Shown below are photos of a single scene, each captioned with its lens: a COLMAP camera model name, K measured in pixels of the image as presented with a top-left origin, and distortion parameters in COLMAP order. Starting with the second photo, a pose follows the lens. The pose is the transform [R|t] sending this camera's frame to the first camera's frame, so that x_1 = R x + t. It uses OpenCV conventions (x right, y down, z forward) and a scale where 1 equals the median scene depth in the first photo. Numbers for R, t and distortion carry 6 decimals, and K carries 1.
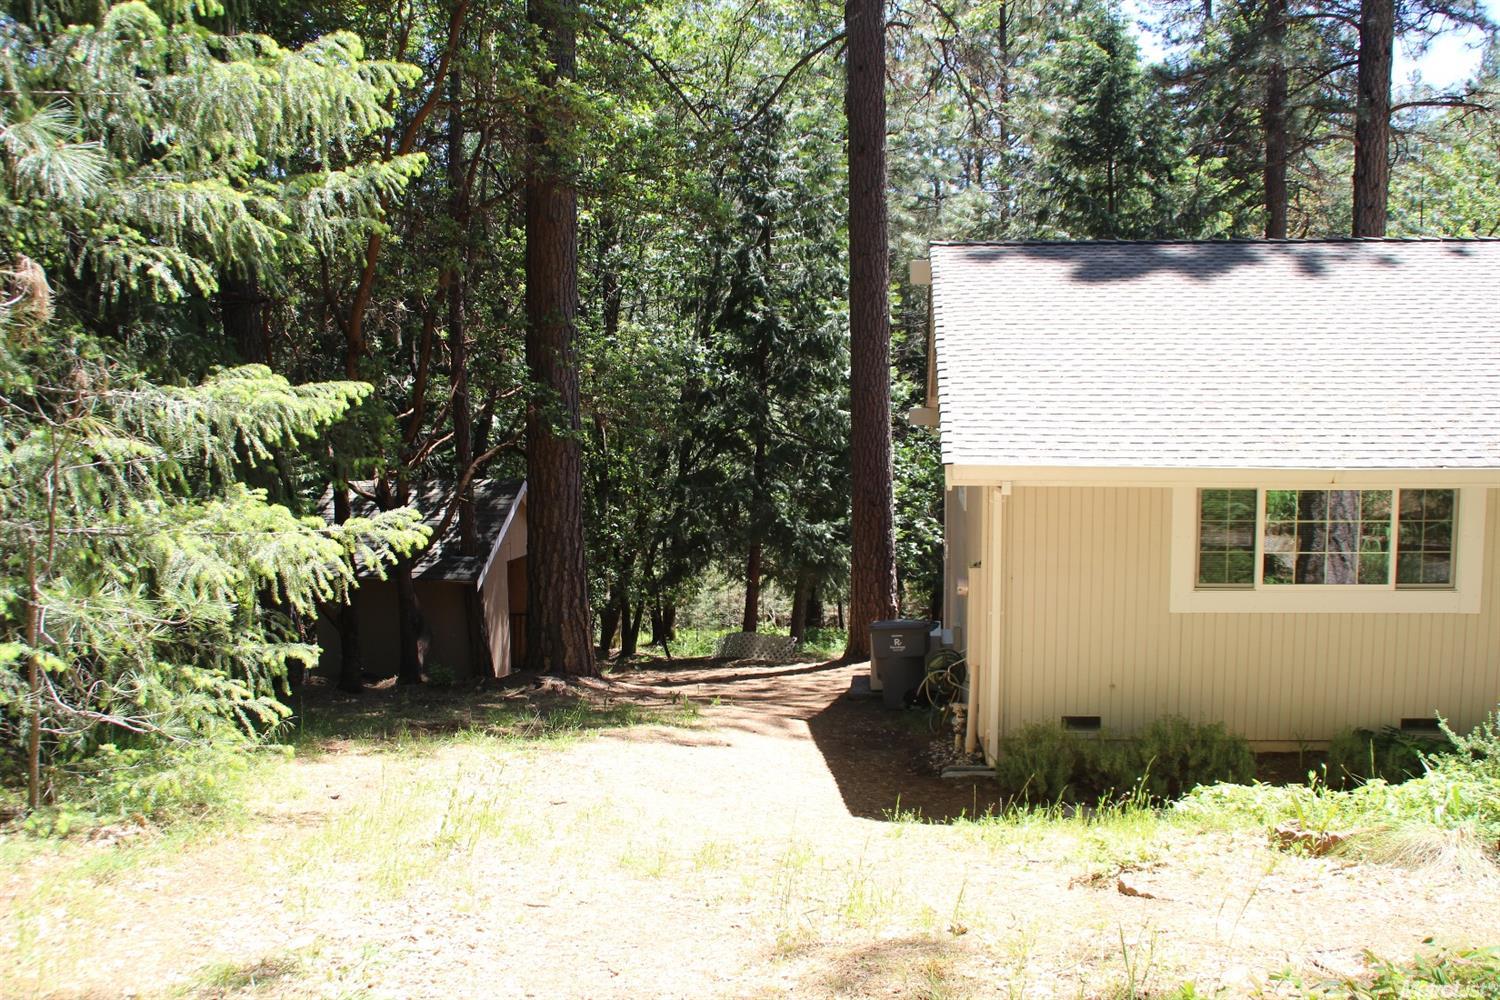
lens RADIAL K [[1235.6, 0, 750.0], [0, 1235.6, 500.0], [0, 0, 1]] dist [-0.182868, 0.120531]
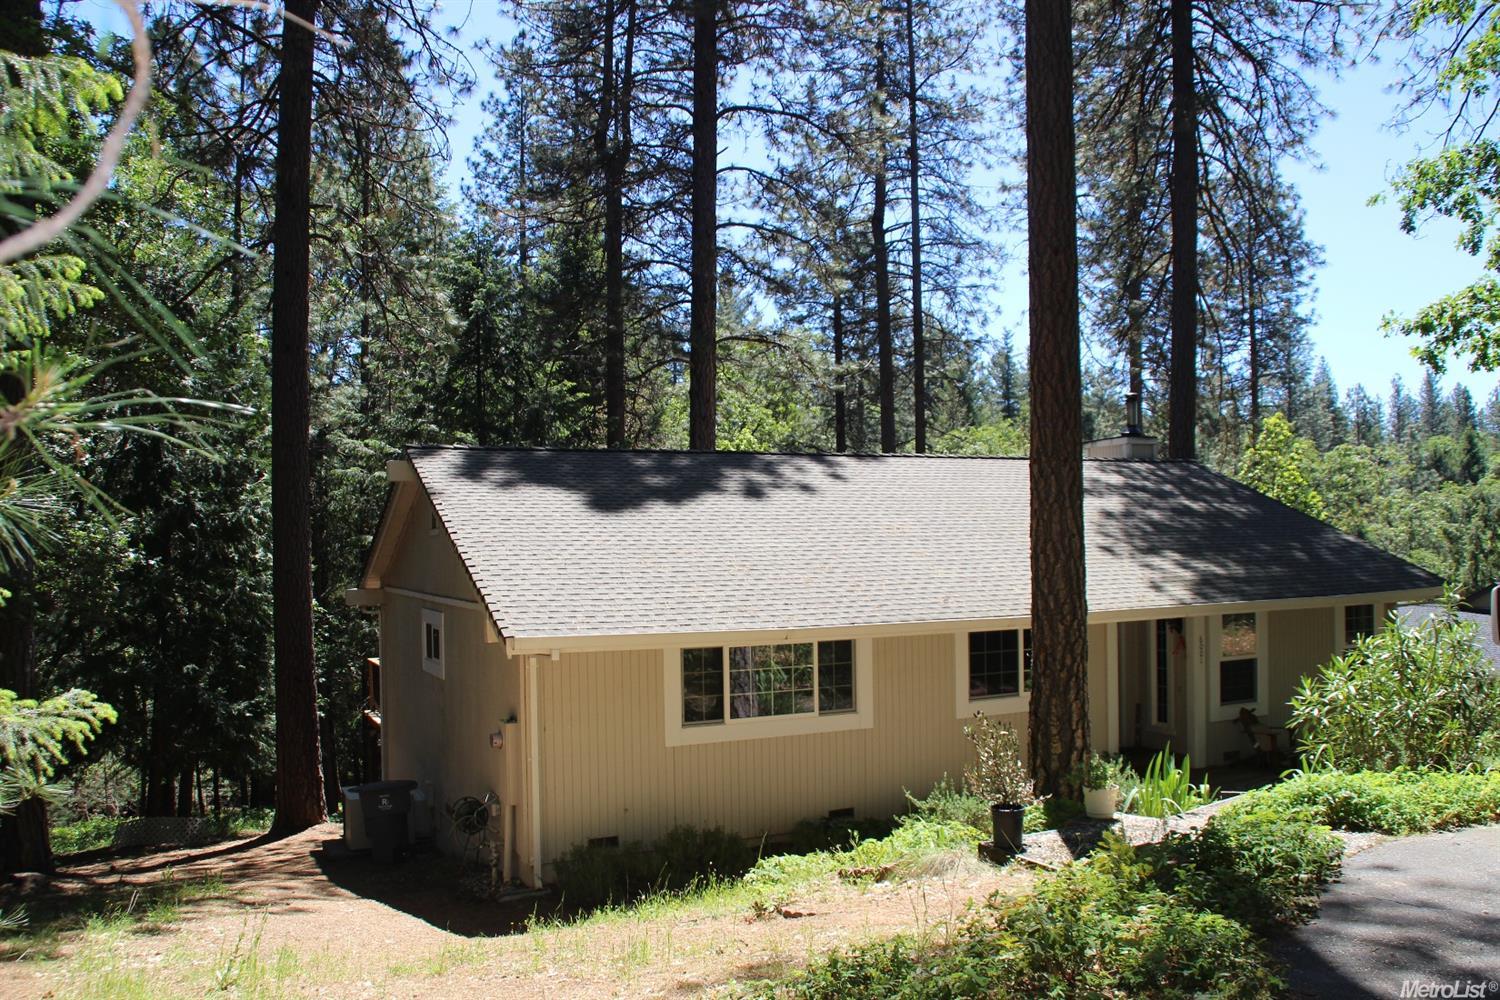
lens RADIAL K [[1235.6, 0, 750.0], [0, 1235.6, 500.0], [0, 0, 1]] dist [-0.182868, 0.120531]
pose [[0.822916, 0.023814, 0.567664, -0.321775], [0.057332, 0.990541, -0.124665, 0.001478], [-0.565263, 0.135134, 0.813767, -0.138629]]
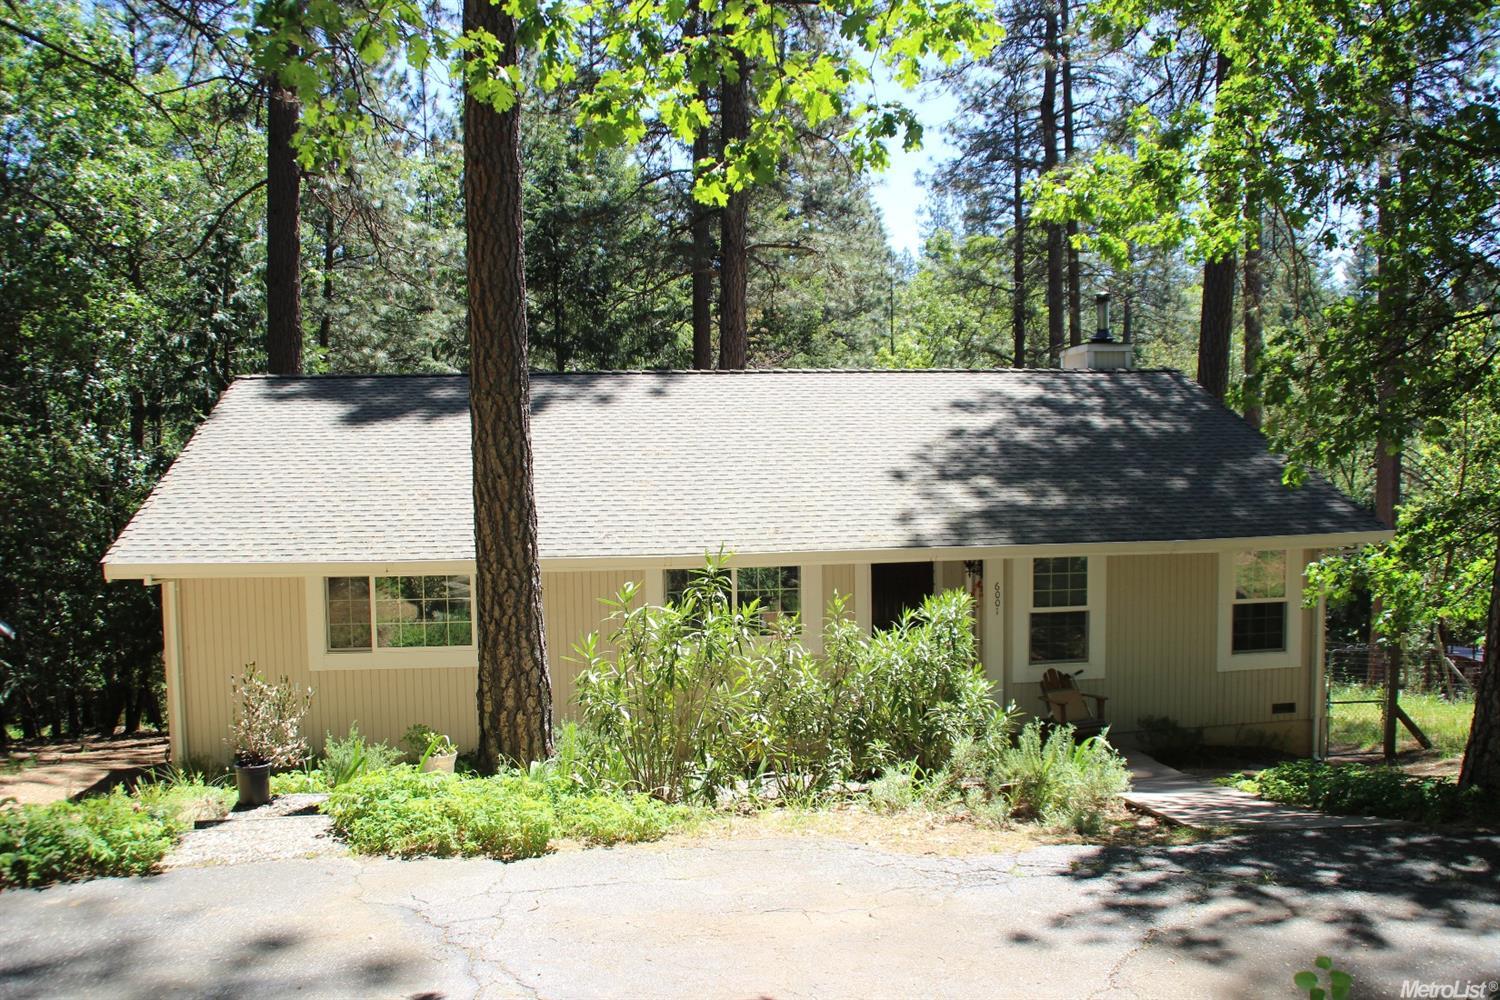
lens RADIAL K [[1235.6, 0, 750.0], [0, 1235.6, 500.0], [0, 0, 1]] dist [-0.182868, 0.120531]
pose [[0.966026, -0.011209, 0.258202, 0.480591], [0.027830, 0.997761, -0.060808, -0.000214], [-0.256943, 0.065928, 0.964175, -0.414790]]
